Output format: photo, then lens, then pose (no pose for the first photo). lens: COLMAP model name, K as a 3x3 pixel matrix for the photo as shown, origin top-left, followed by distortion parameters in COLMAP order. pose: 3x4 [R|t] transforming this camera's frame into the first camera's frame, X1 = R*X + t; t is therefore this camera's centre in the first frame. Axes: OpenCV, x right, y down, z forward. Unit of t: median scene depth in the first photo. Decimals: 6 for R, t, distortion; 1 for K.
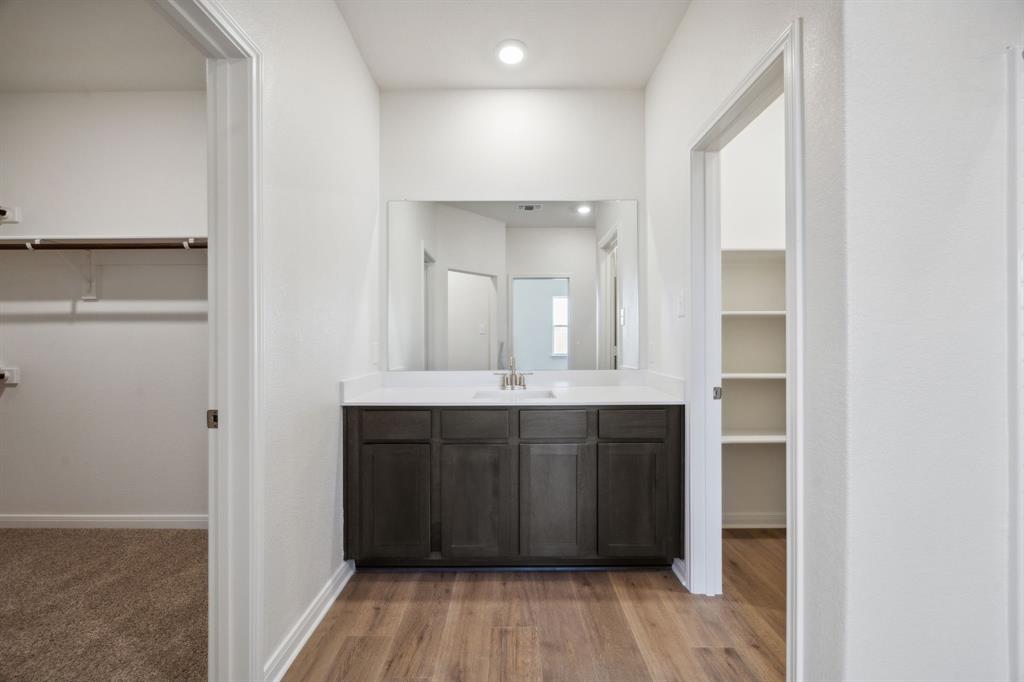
lens RADIAL K [[386.0, 0, 509.8], [0, 386.0, 335.8], [0, 0, 1]] dist [0.001569, 0.000215]
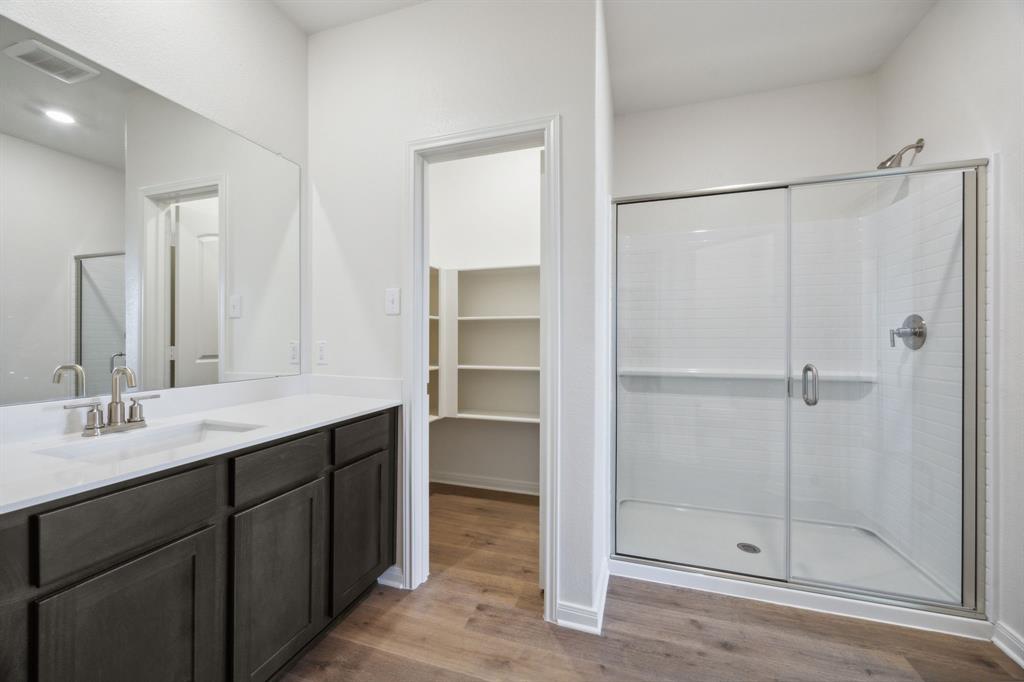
lens RADIAL K [[386.0, 0, 510.2], [0, 386.0, 344.0], [0, 0, 1]] dist [0.001569, 0.000215]
pose [[0.329021, -0.003702, 0.944315, -0.390444], [-0.012257, 0.999891, 0.008191, 0.015204], [-0.944243, -0.014270, 0.328940, 0.437591]]
